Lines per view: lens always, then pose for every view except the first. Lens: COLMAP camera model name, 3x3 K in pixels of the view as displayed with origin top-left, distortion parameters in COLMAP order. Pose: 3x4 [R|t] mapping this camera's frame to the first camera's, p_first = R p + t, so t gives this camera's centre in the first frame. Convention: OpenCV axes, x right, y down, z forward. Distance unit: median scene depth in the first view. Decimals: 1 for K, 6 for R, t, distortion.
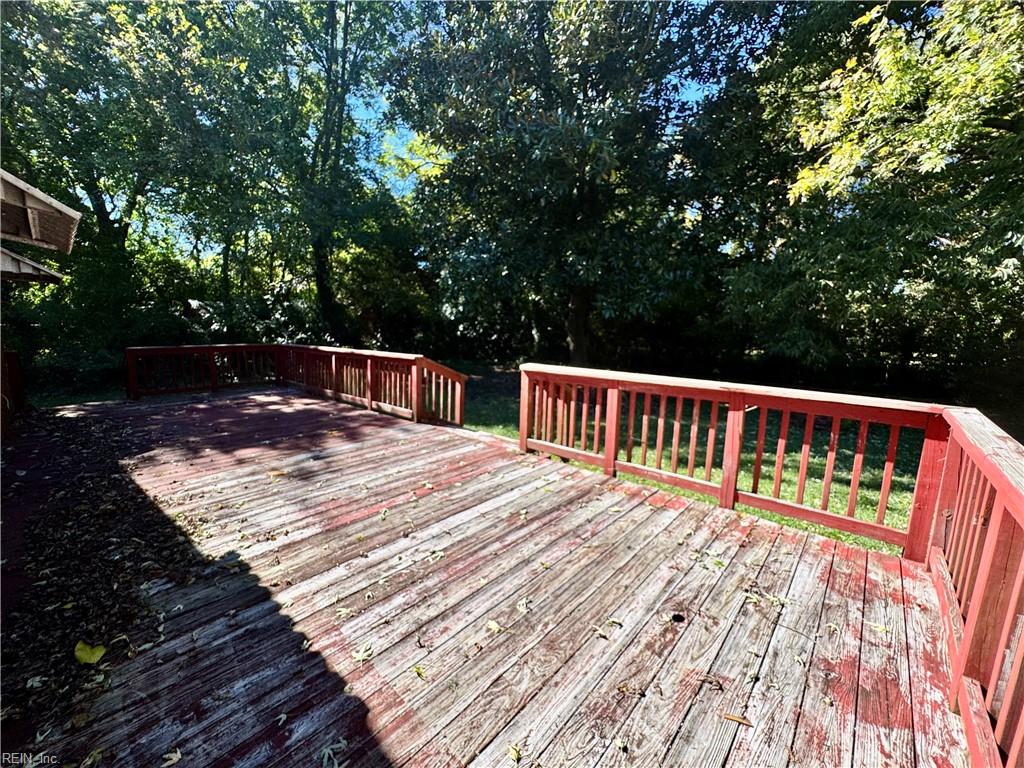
lens RADIAL K [[411.7, 0, 505.3], [0, 411.7, 388.0], [0, 0, 1]] dist [-0.003031, -0.000031]
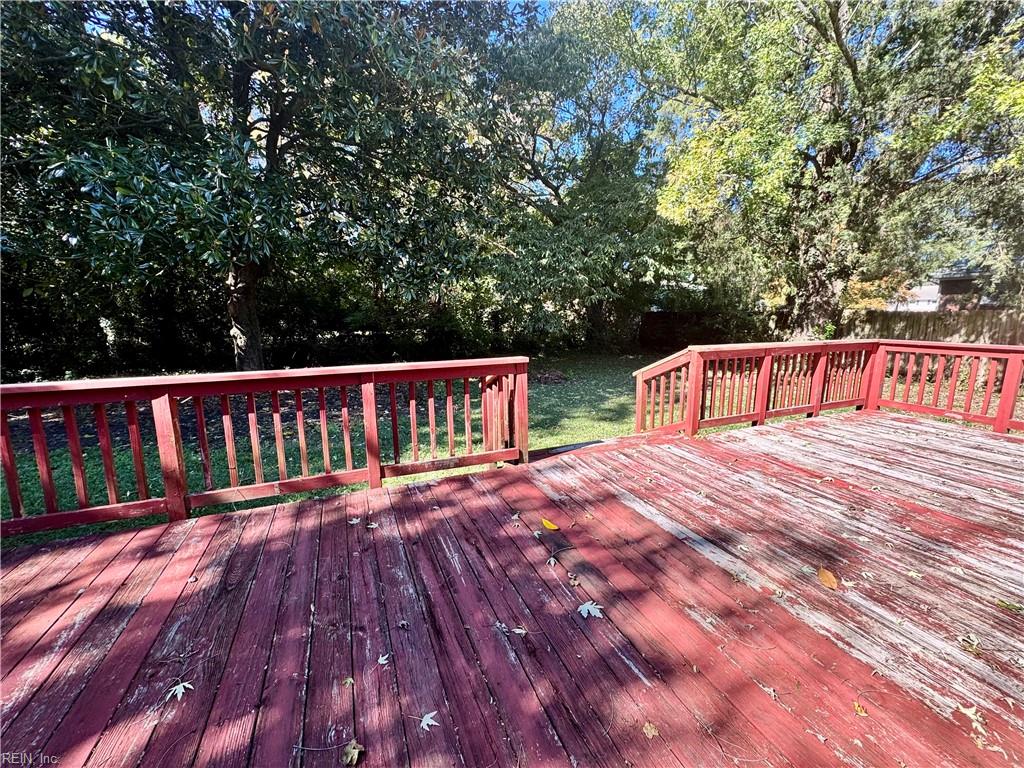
lens RADIAL K [[411.7, 0, 509.8], [0, 411.7, 383.2], [0, 0, 1]] dist [-0.003031, -0.000031]
pose [[0.428238, -0.165279, 0.888423, -1.157226], [0.146097, 0.982861, 0.112426, -0.164567], [-0.891778, 0.081651, 0.445045, 1.093751]]
